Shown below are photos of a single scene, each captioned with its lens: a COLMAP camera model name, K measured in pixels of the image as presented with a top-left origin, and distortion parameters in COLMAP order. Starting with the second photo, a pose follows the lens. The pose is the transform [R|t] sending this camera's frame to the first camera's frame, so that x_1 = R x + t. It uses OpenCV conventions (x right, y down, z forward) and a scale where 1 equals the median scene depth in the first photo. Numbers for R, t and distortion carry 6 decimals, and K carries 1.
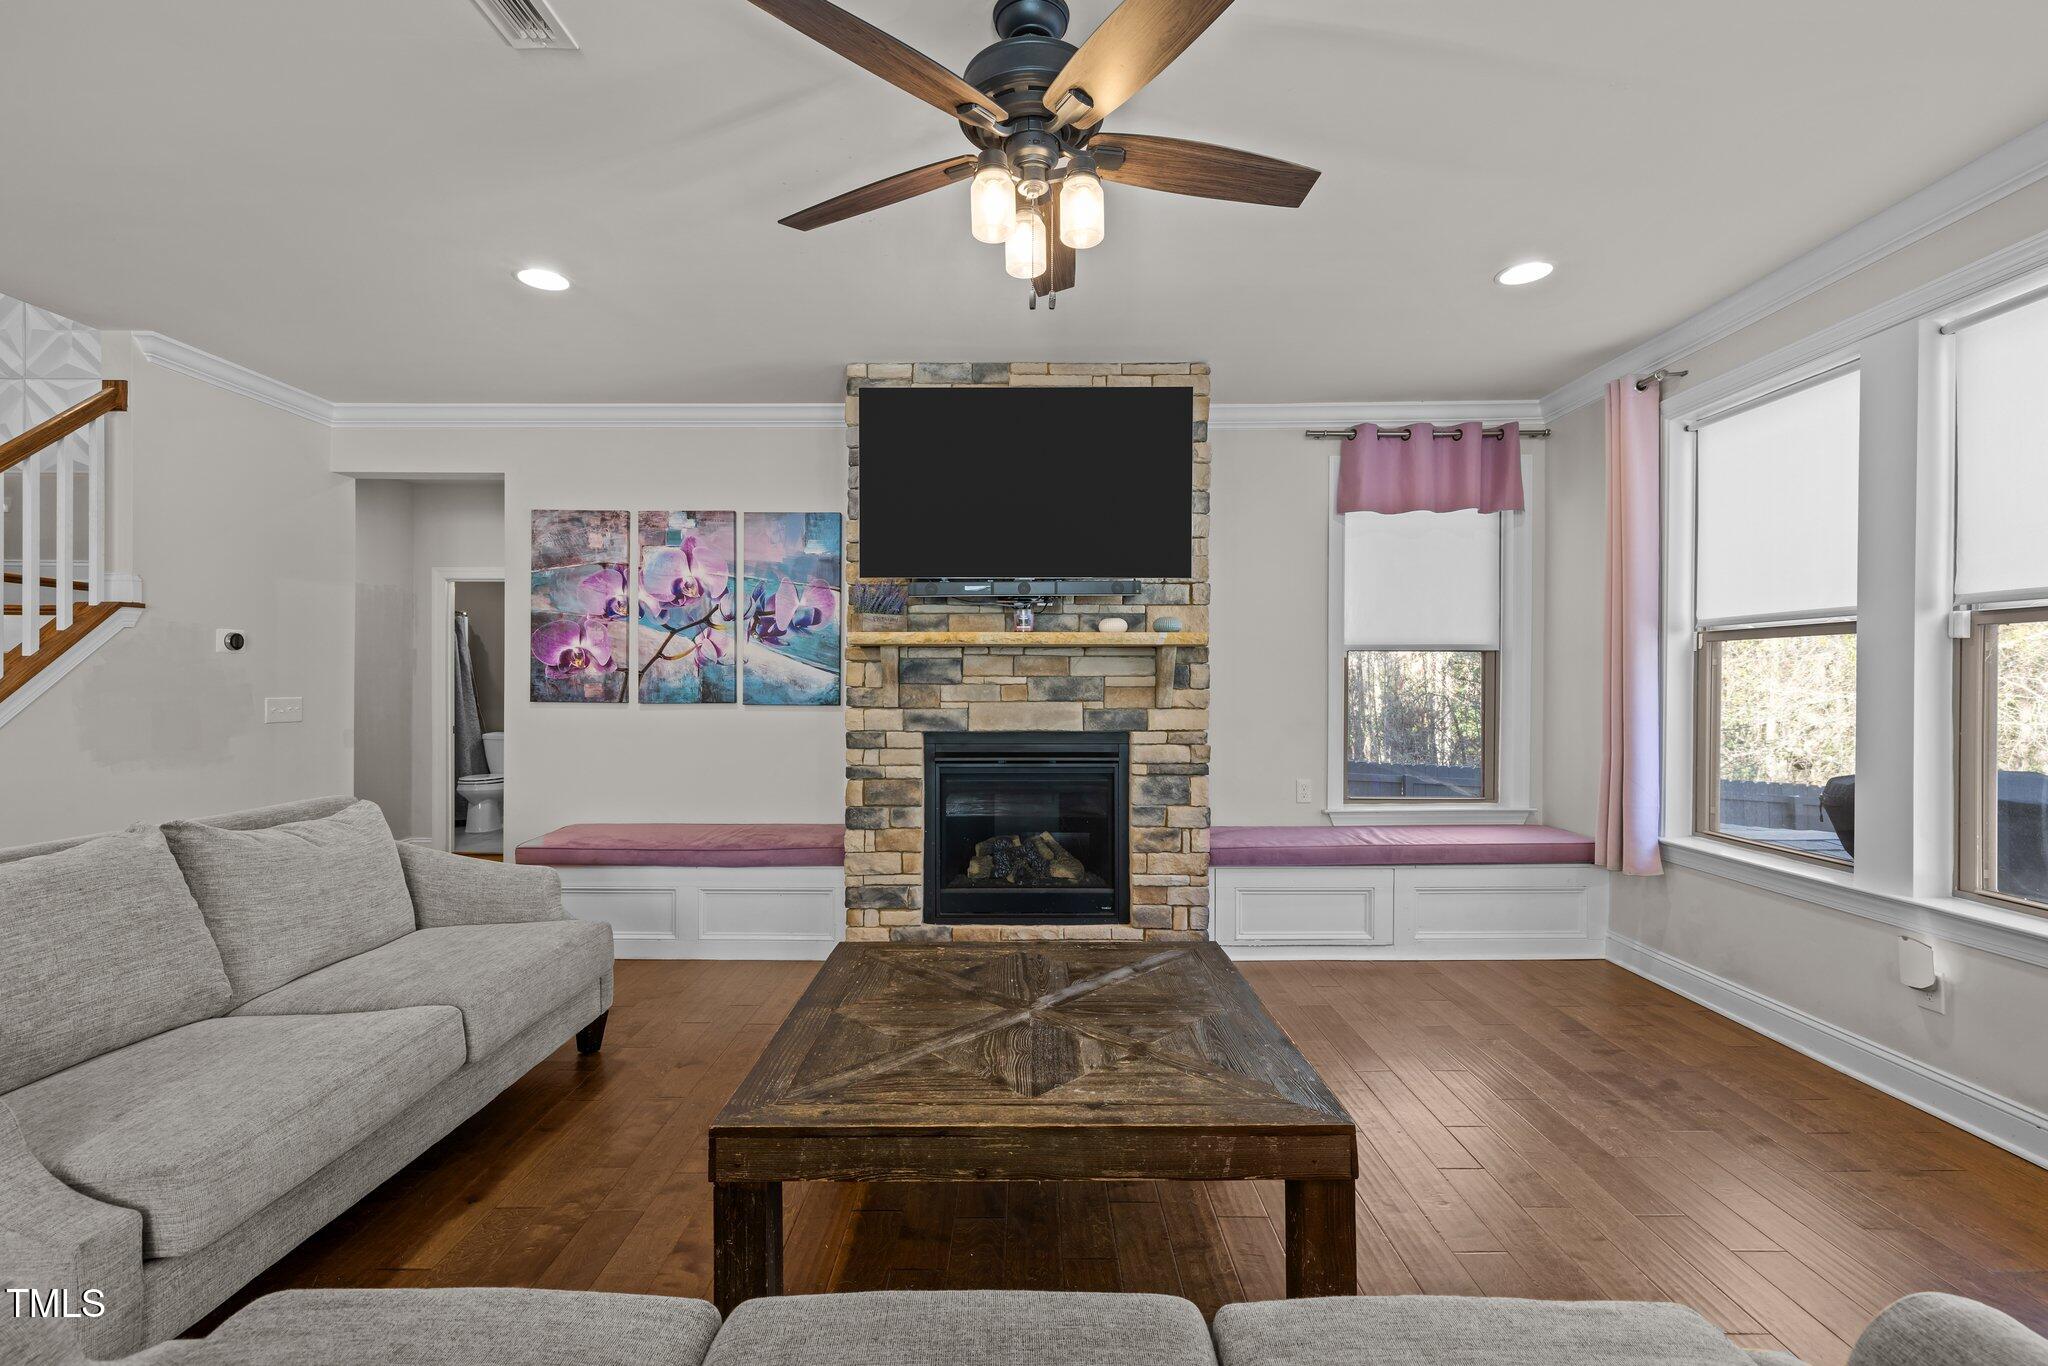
lens RADIAL K [[885.5, 0, 1024.0], [0, 885.5, 683.0], [0, 0, 1]] dist [0.007341, 0.000246]
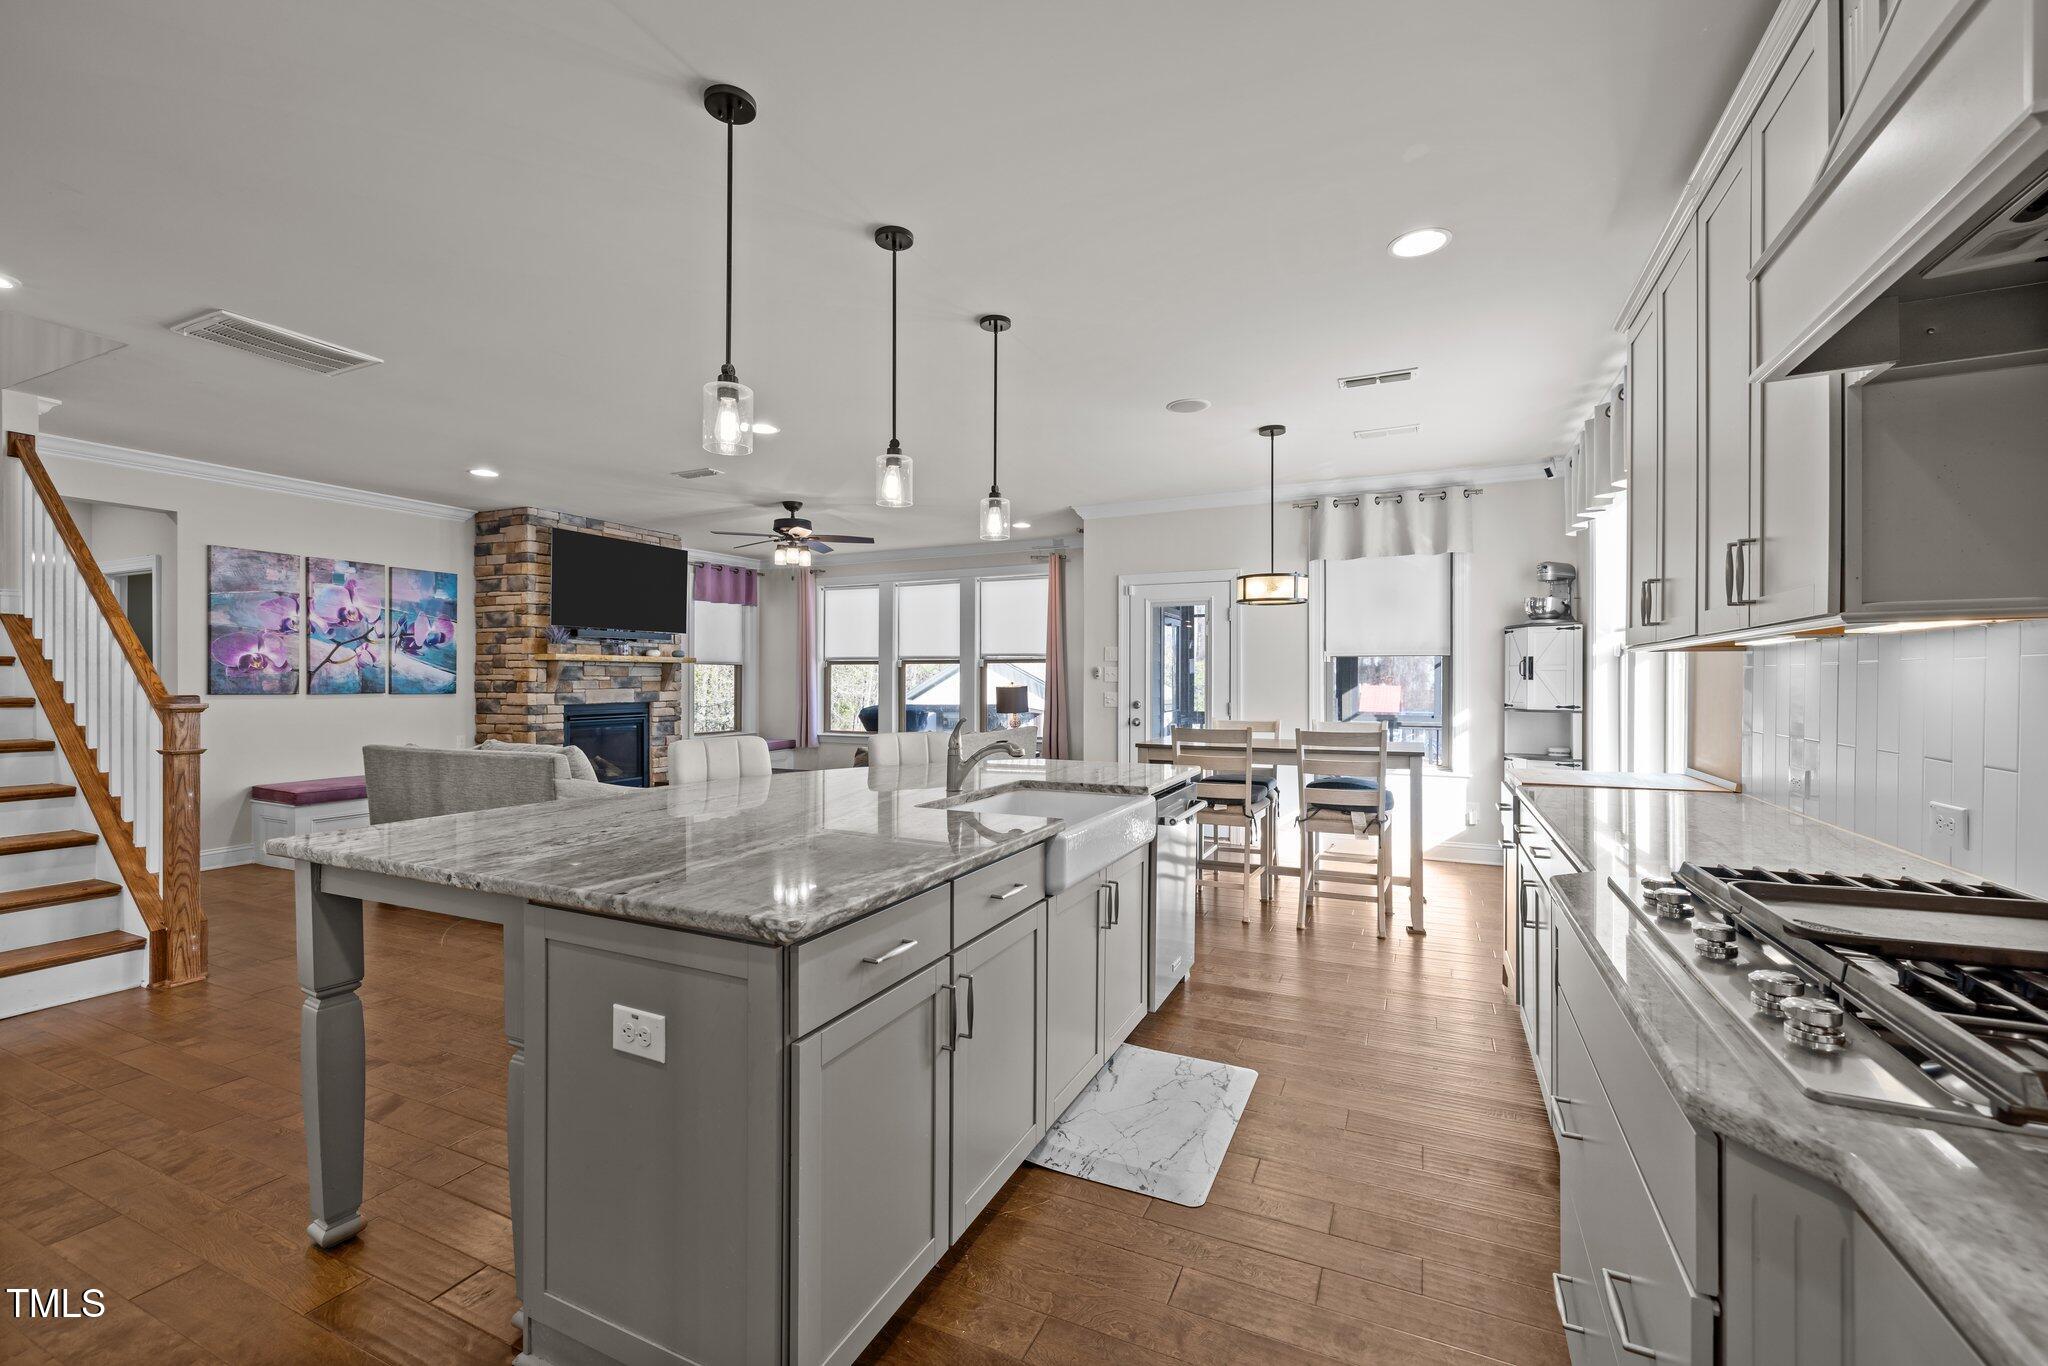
lens RADIAL K [[856.0, 0, 1017.9], [0, 856.0, 685.2], [0, 0, 1]] dist [0.000033, 0.000099]
pose [[0.423927, -0.007256, 0.905667, -1.365125], [0.001208, 0.999972, 0.007446, -0.000410], [-0.905696, -0.002063, 0.423923, -0.673933]]
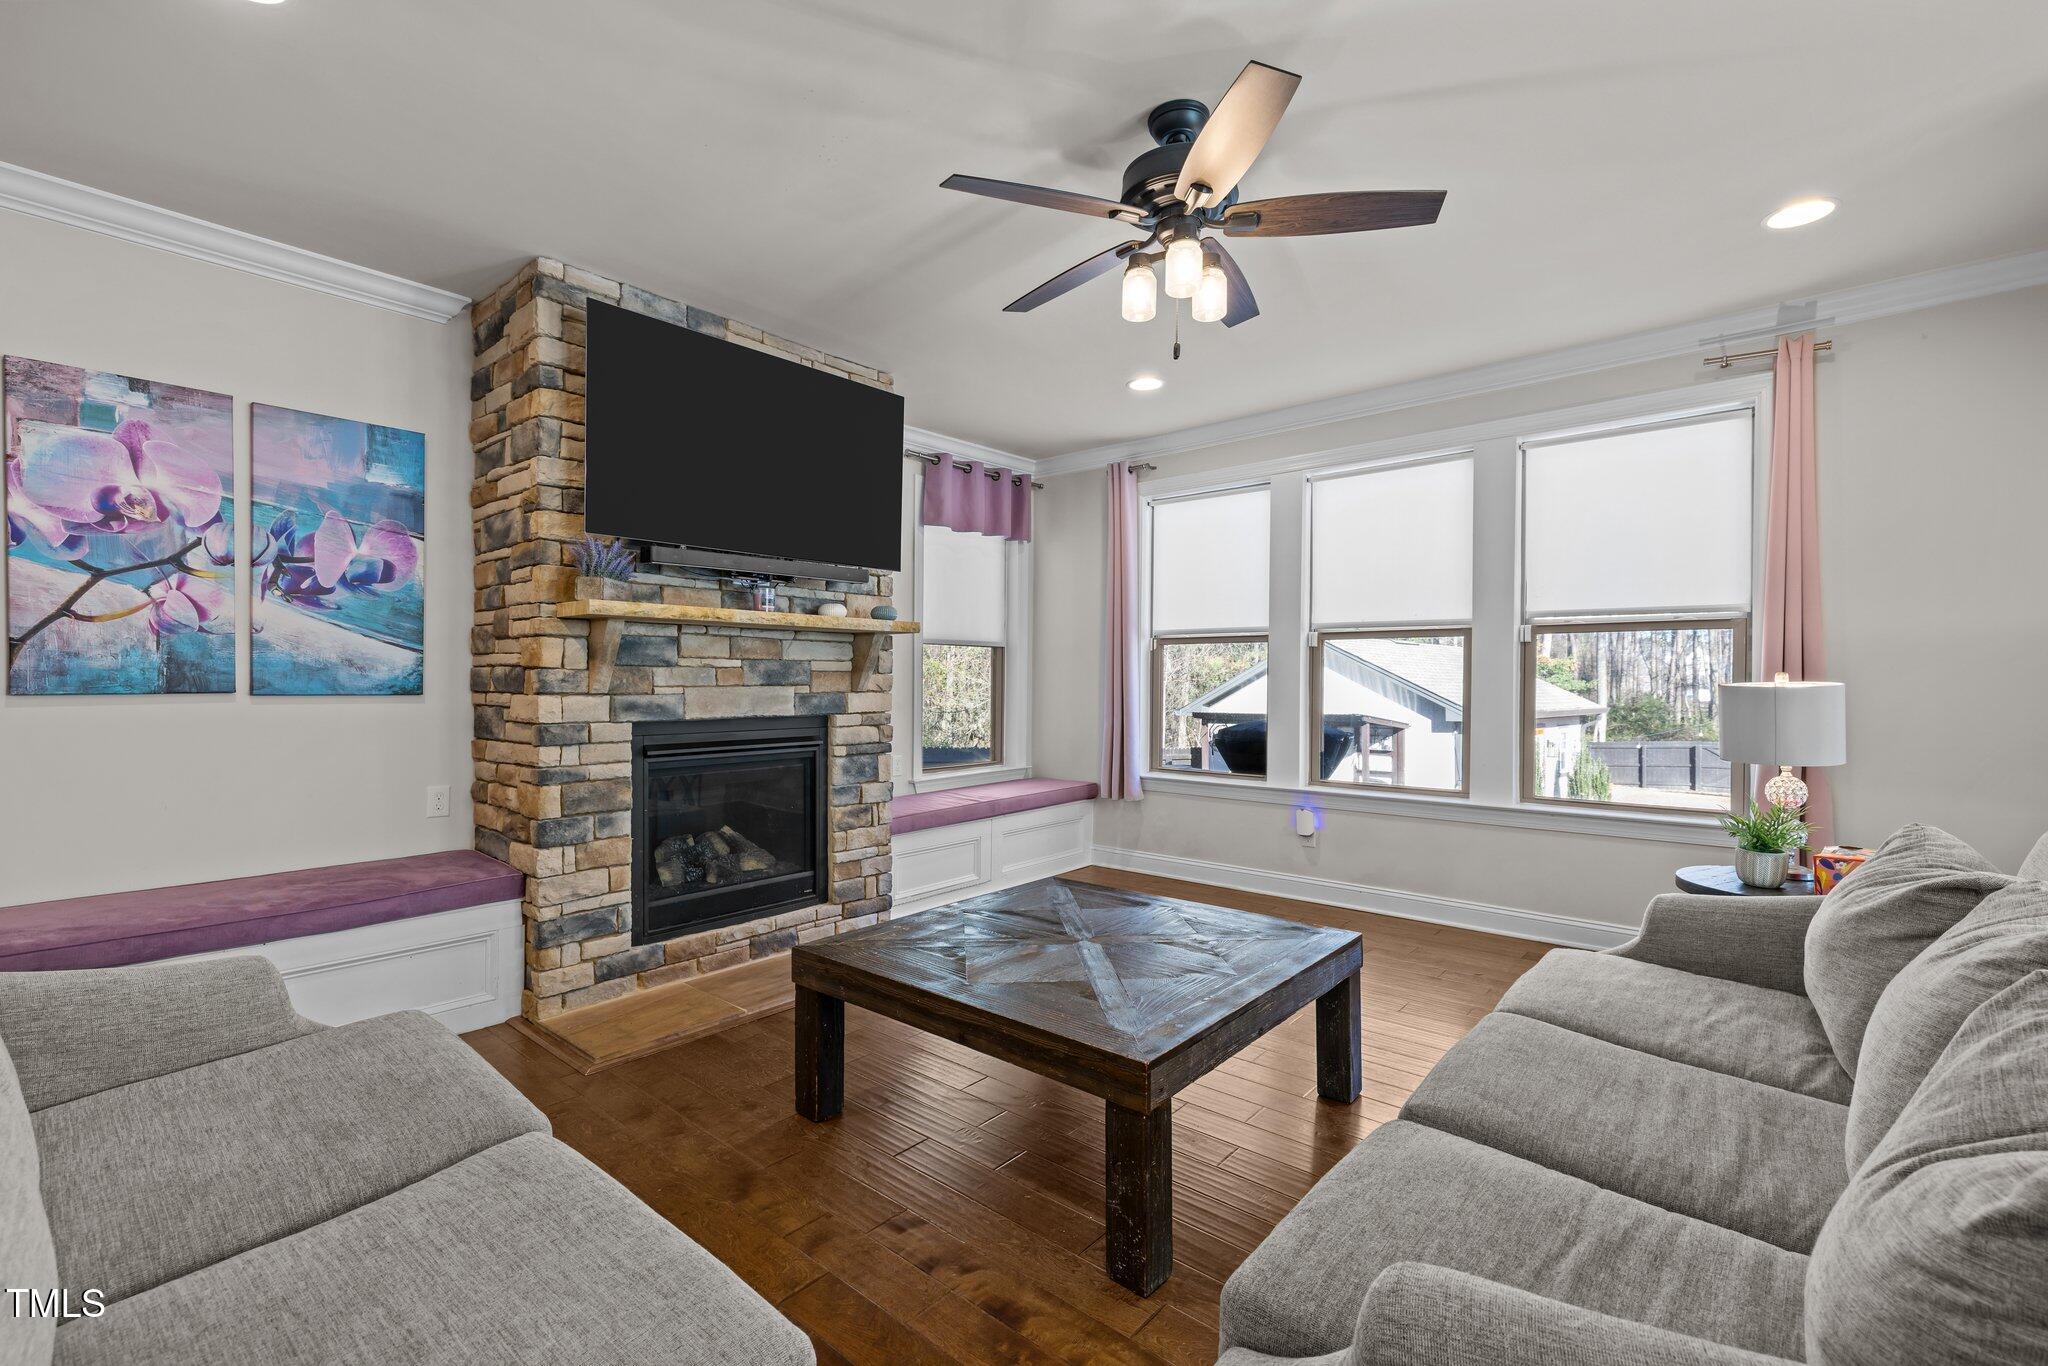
lens RADIAL K [[880.4, 0, 1016.0], [0, 880.4, 691.9], [0, 0, 1]] dist [0.001726, 0.000394]
pose [[0.658177, -0.008554, 0.752815, -0.502647], [-0.000950, 0.999925, 0.012192, 0.015419], [-0.752863, -0.008740, 0.658119, 0.165246]]
